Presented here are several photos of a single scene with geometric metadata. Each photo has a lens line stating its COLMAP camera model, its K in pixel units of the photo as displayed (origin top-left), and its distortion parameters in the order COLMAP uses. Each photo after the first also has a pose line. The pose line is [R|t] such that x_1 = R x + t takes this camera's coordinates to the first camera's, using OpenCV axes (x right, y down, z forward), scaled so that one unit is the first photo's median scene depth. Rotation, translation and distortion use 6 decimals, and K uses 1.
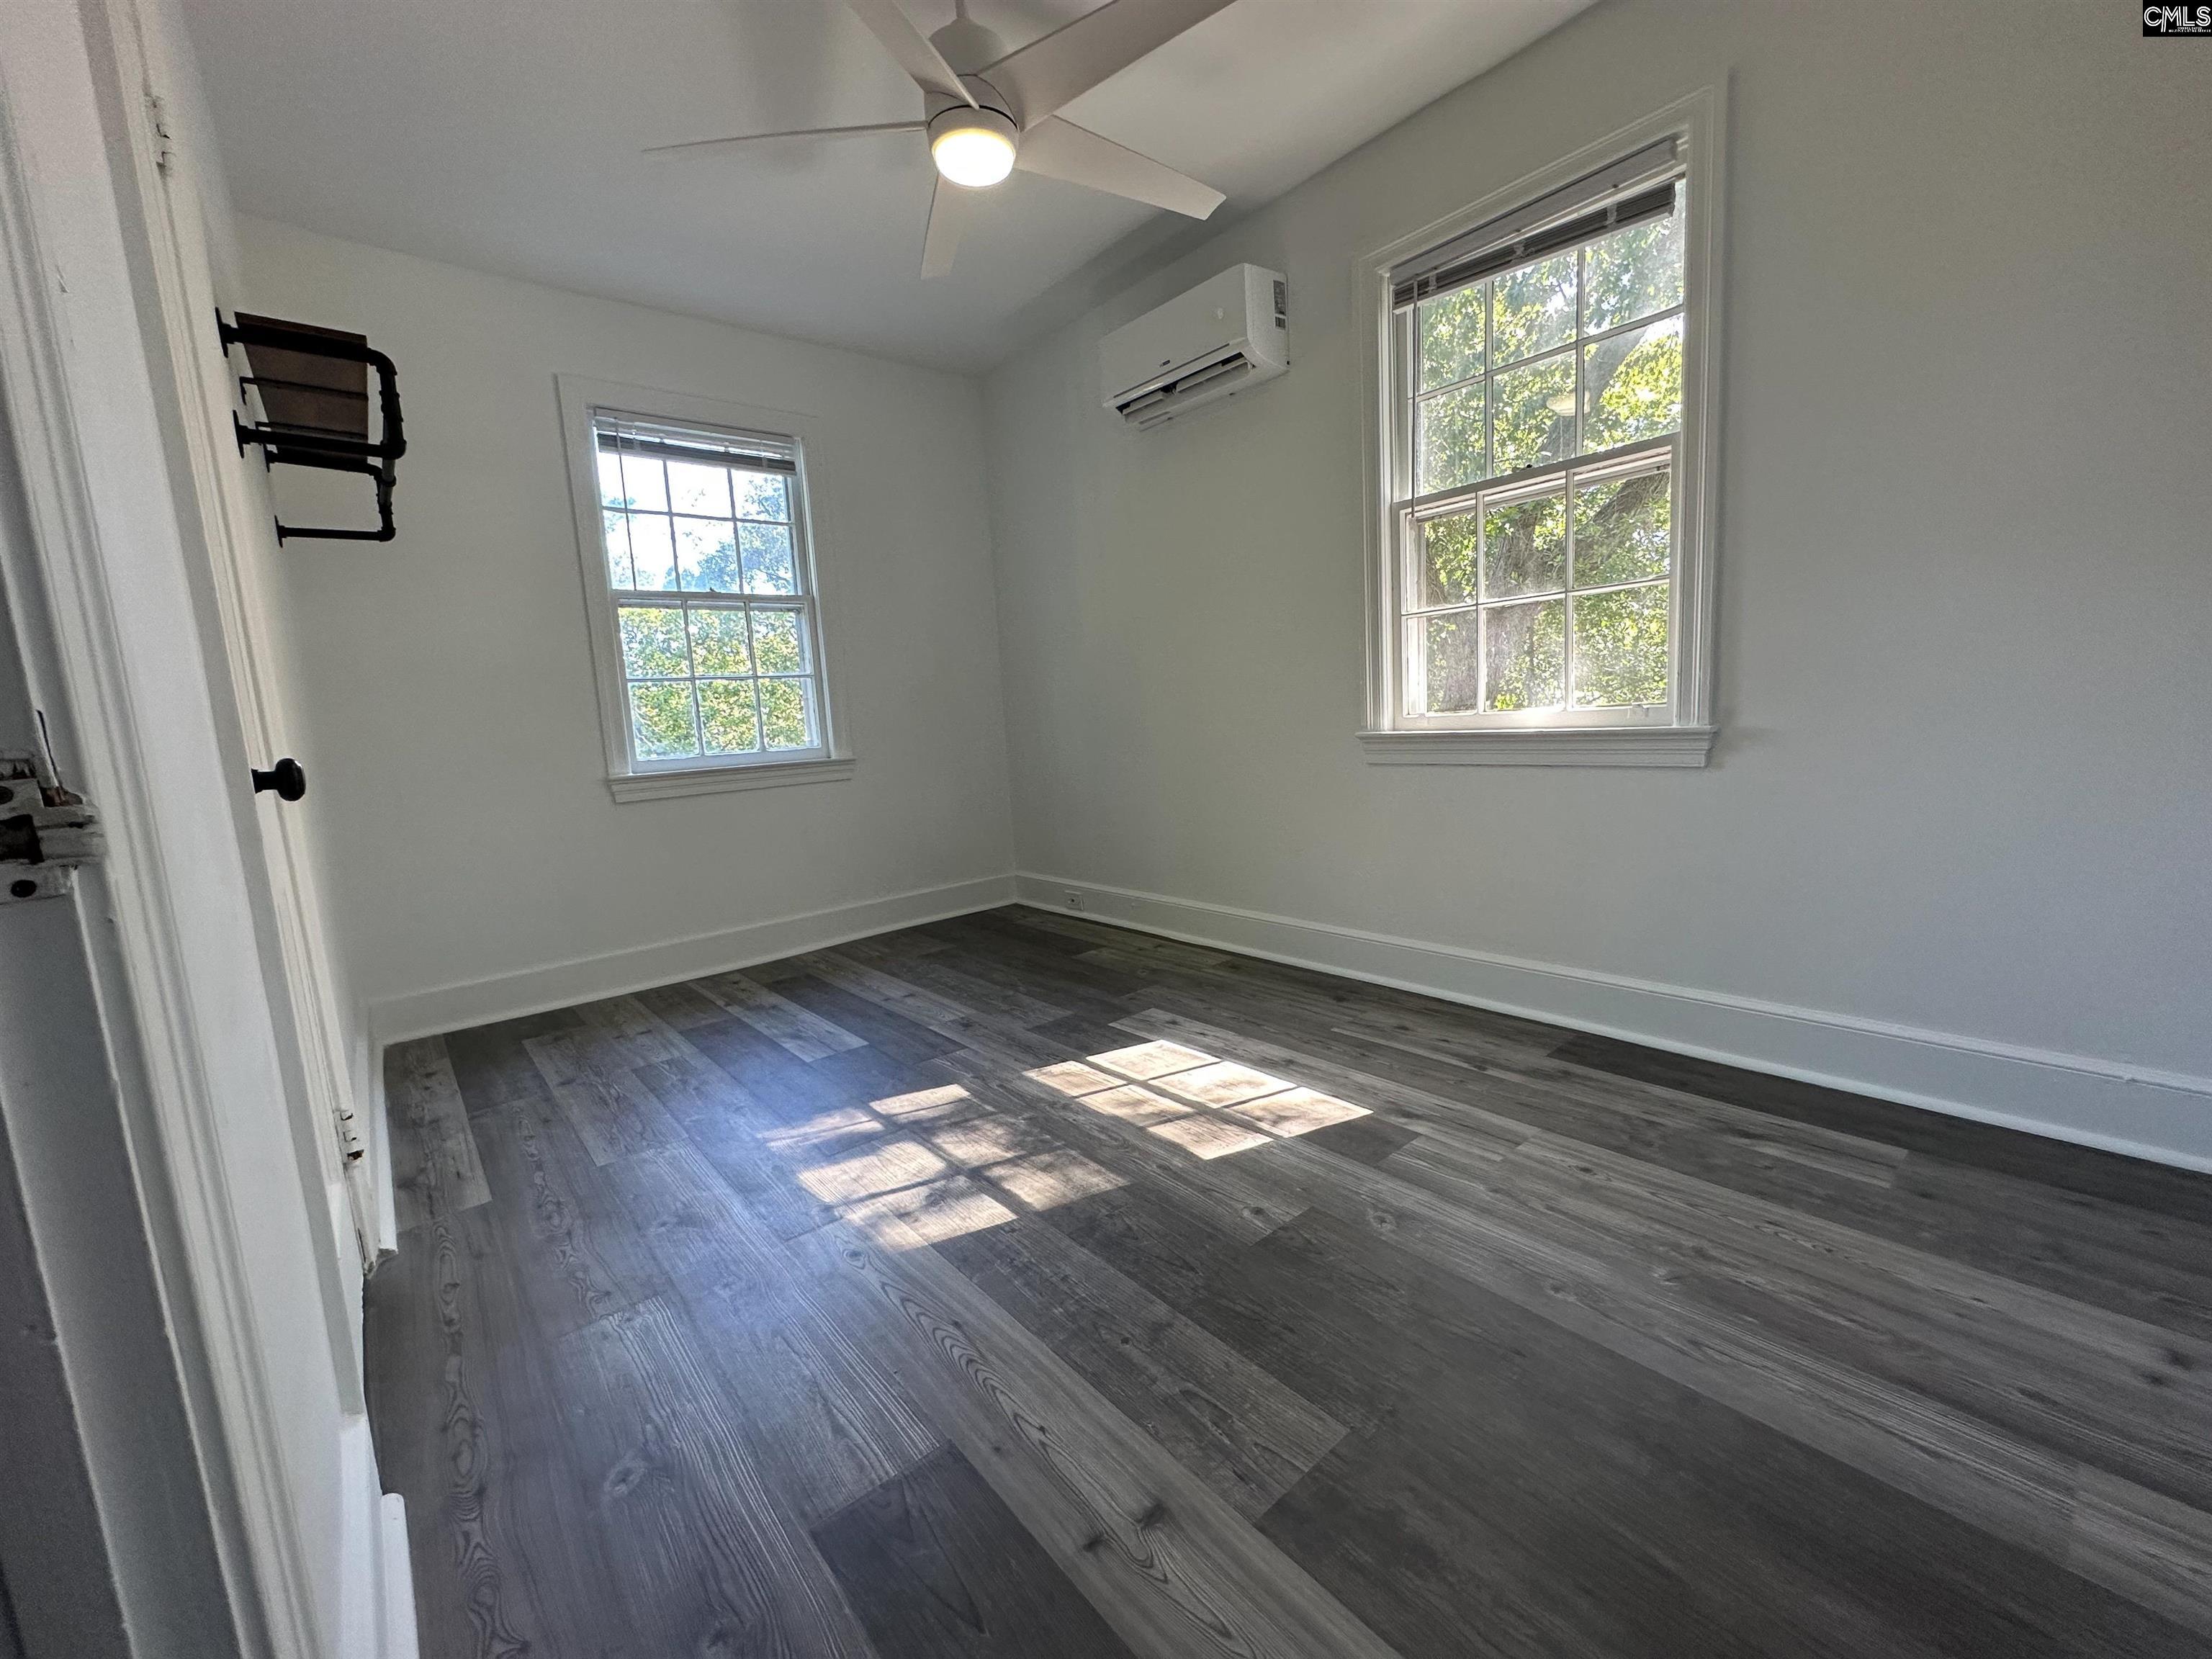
lens RADIAL K [[894.7, 0, 1106.0], [0, 894.7, 829.5], [0, 0, 1]] dist [0.011768, 0.000144]
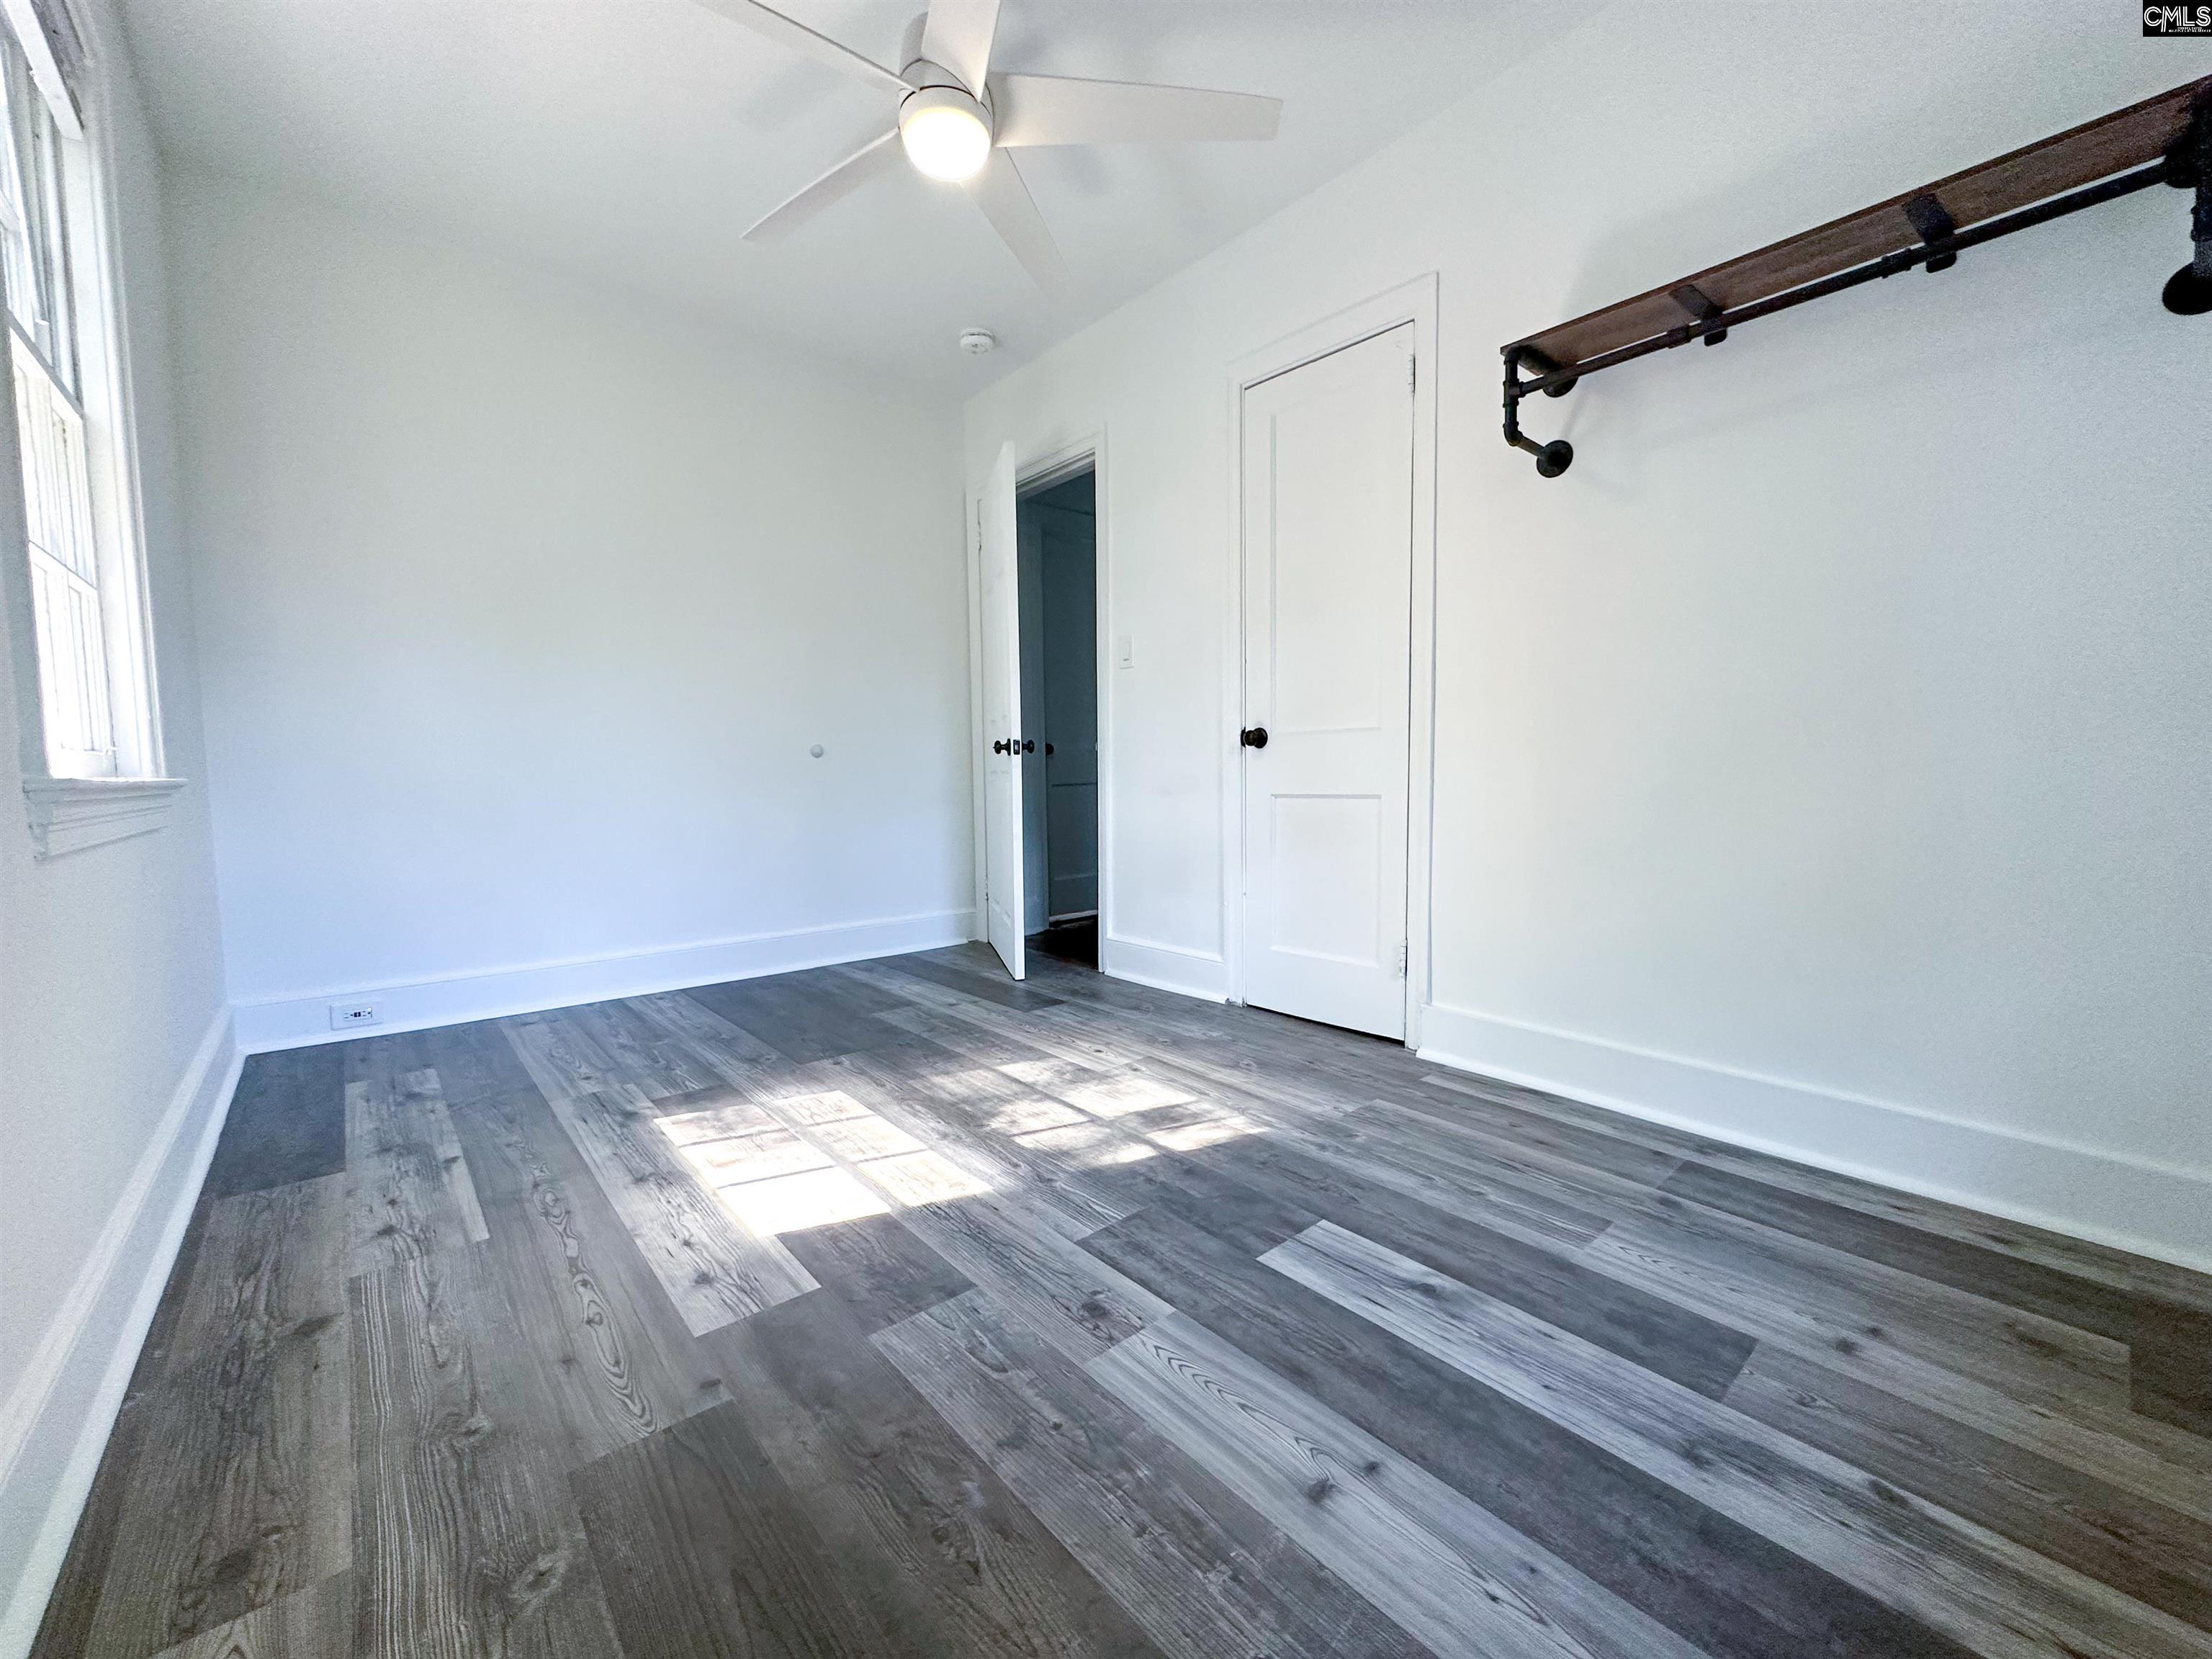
lens RADIAL K [[881.3, 0, 1106.0], [0, 881.3, 829.5], [0, 0, 1]] dist [0.000735, 0.000281]
pose [[-0.997423, 0.071156, -0.009231, -0.188261], [0.067778, 0.976571, 0.204245, -0.147270], [0.023548, 0.203093, -0.978876, 1.519023]]
